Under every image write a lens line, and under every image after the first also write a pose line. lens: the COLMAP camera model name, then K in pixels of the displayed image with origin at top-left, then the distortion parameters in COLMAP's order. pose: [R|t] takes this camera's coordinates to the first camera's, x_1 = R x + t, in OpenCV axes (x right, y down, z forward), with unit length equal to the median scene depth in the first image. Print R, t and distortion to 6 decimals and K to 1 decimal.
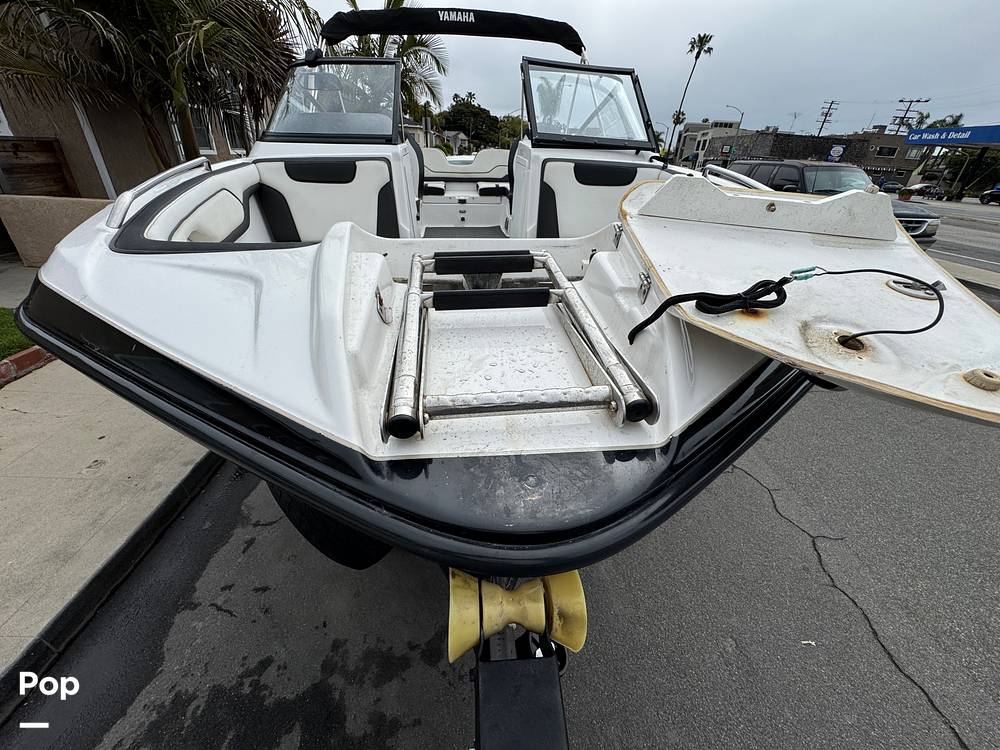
lens RADIAL K [[400.6, 0, 500.5], [0, 400.6, 374.4], [0, 0, 1]] dist [-0.005177, 0.001088]
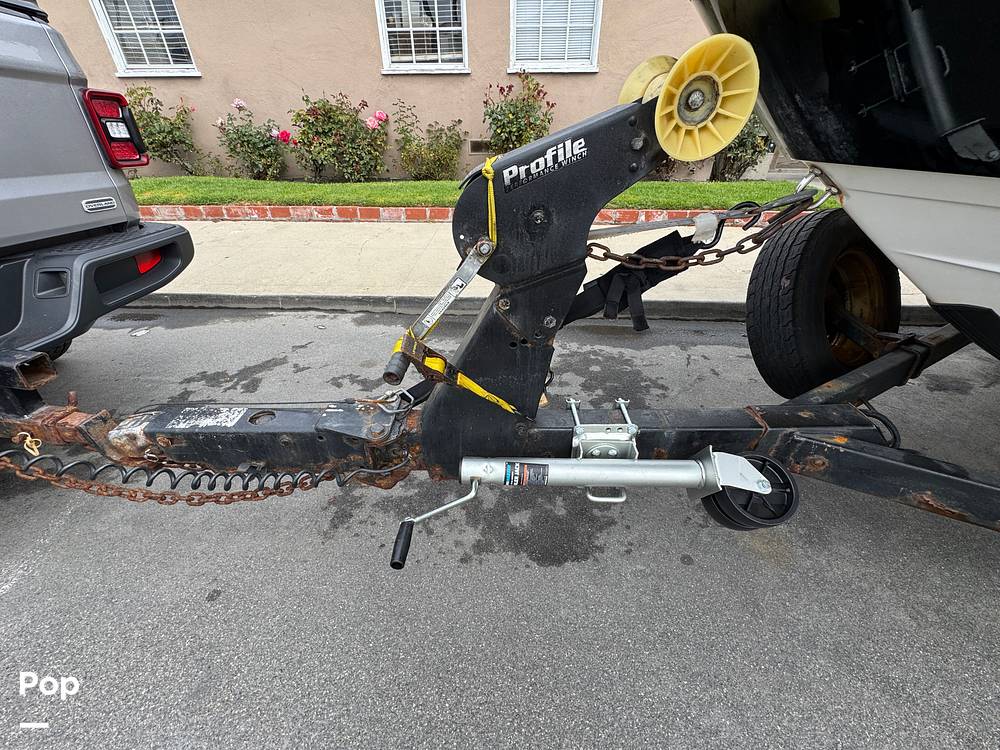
lens RADIAL K [[400.6, 0, 500.5], [0, 400.6, 374.4], [0, 0, 1]] dist [-0.005177, 0.001088]
pose [[-0.090127, 0.502939, -0.859610, 0.202164], [-0.480608, 0.734008, 0.479842, 0.135999], [0.872292, 0.456382, 0.175562, 0.128716]]
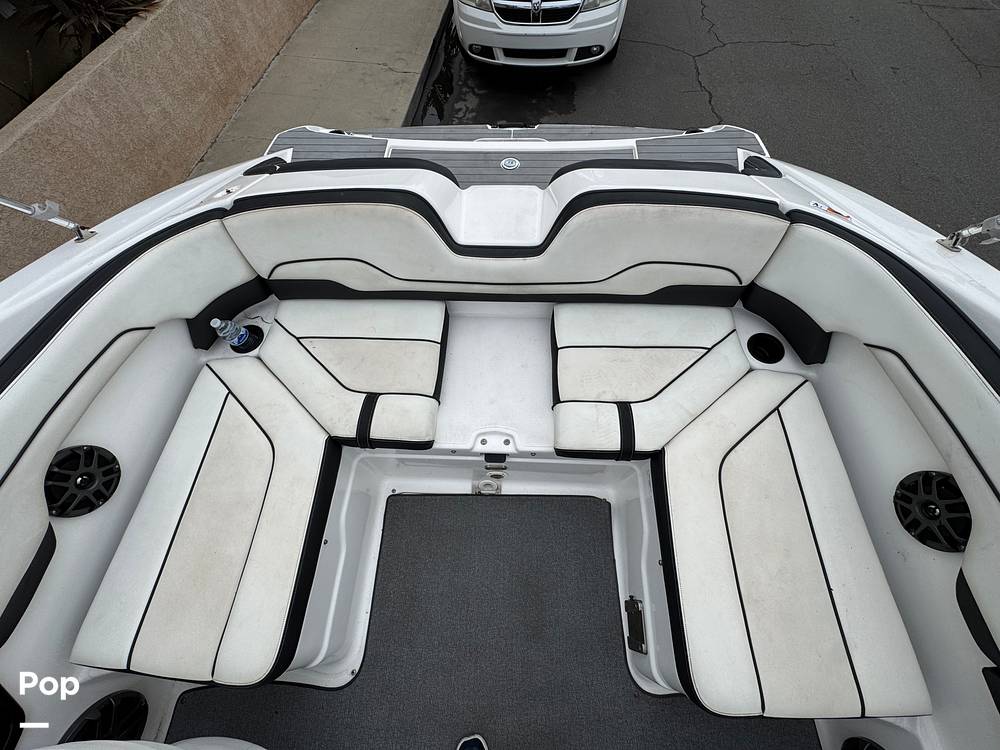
lens RADIAL K [[400.6, 0, 500.5], [0, 400.6, 374.4], [0, 0, 1]] dist [-0.005177, 0.001088]
pose [[0.988816, 0.104442, -0.106467, -0.076065], [-0.029975, 0.838465, 0.544131, -0.737439], [0.146099, -0.534854, 0.832218, 0.904815]]
